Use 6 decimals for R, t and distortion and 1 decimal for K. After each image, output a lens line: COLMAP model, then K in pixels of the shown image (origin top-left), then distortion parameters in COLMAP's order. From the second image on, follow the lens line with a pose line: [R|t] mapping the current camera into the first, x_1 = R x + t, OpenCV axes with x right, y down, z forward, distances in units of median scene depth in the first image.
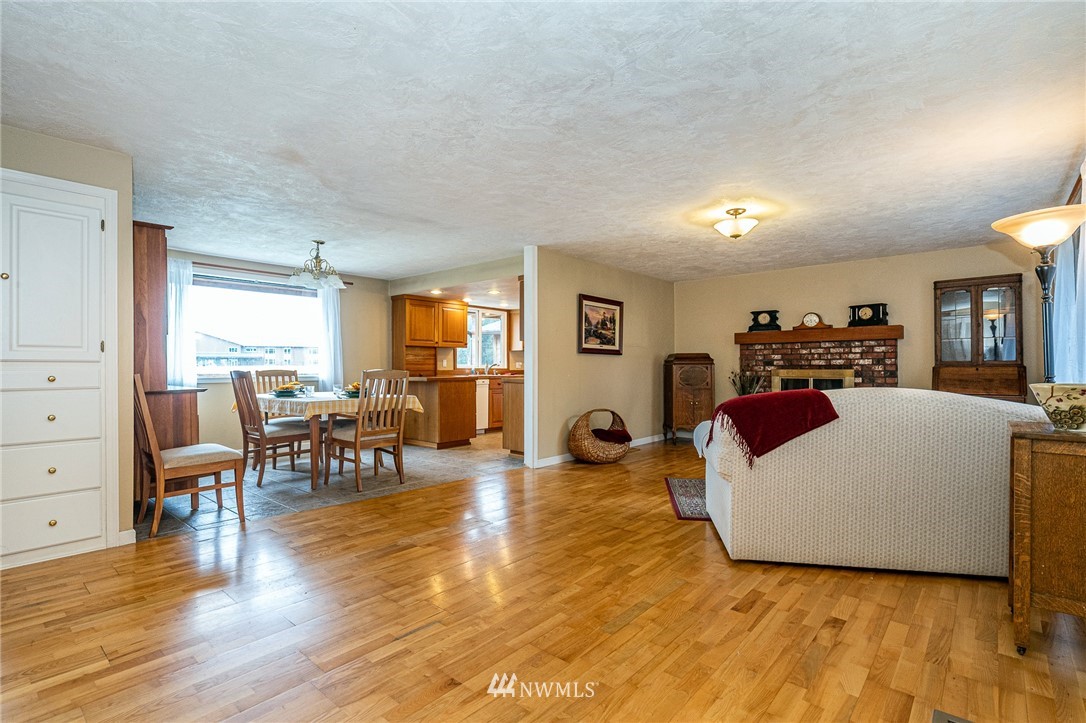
lens RADIAL K [[501.8, 0, 539.2], [0, 501.8, 362.3], [0, 0, 1]] dist [-0.000135, 0.001134]
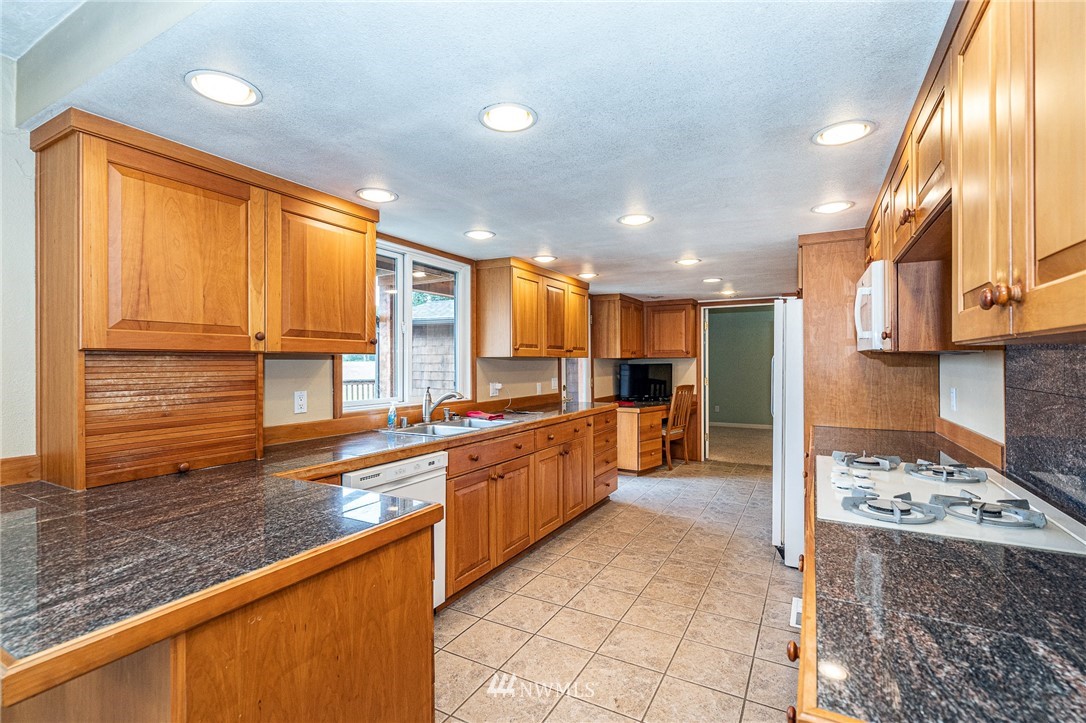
lens RADIAL K [[501.8, 0, 549.4], [0, 501.8, 360.3], [0, 0, 1]] dist [-0.000135, 0.001134]
pose [[0.977434, -0.005663, 0.211164, -0.103573], [0.003772, 0.999949, 0.009356, -0.027361], [-0.211206, -0.008348, 0.977406, 0.669394]]
